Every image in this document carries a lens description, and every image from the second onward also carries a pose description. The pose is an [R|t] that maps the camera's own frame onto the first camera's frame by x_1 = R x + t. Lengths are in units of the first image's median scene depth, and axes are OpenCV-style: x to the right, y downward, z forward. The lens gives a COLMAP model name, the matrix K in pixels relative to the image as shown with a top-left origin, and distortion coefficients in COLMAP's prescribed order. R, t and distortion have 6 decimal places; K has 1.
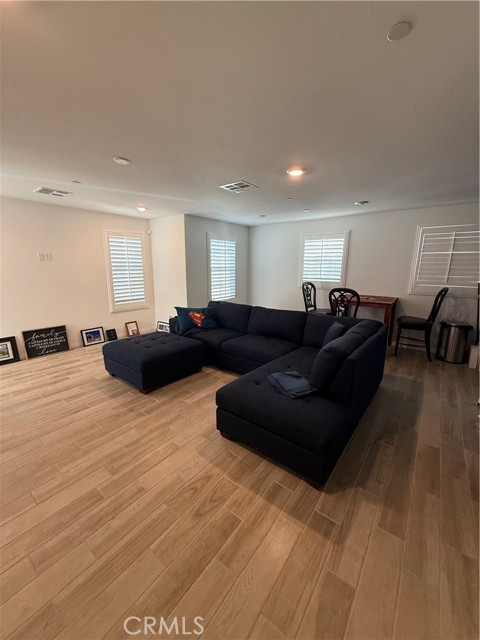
lens RADIAL K [[256.9, 0, 238.7], [0, 256.9, 319.4], [0, 0, 1]] dist [0.003675, 0.000727]
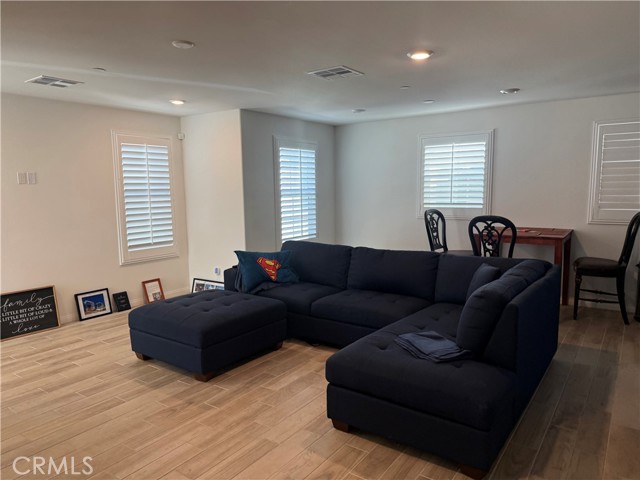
lens RADIAL K [[454.8, 0, 319.5], [0, 454.8, 246.2], [0, 0, 1]] dist [0.046282, -0.050590]
pose [[0.998810, -0.024832, 0.041982, -0.090457], [0.028031, 0.996605, -0.077416, 0.037271], [-0.039917, 0.078501, 0.996115, -0.163617]]
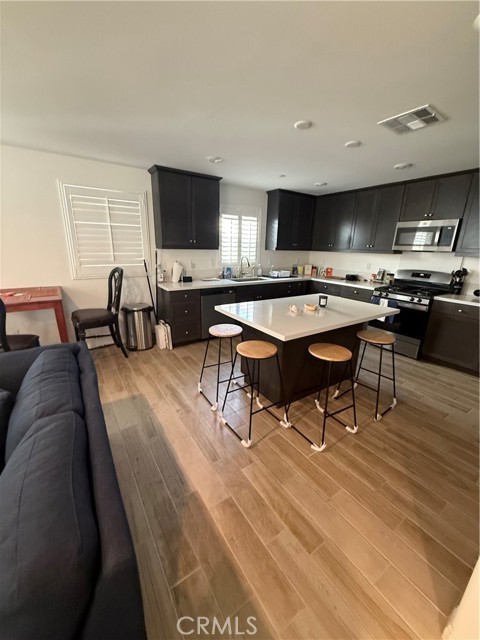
lens RADIAL K [[256.9, 0, 242.4], [0, 256.9, 317.5], [0, 0, 1]] dist [0.003675, 0.000727]
pose [[0.312774, -0.262470, 0.912843, 0.146819], [0.176370, 0.960397, 0.215712, -0.083499], [-0.933309, 0.093529, 0.346679, 0.386834]]
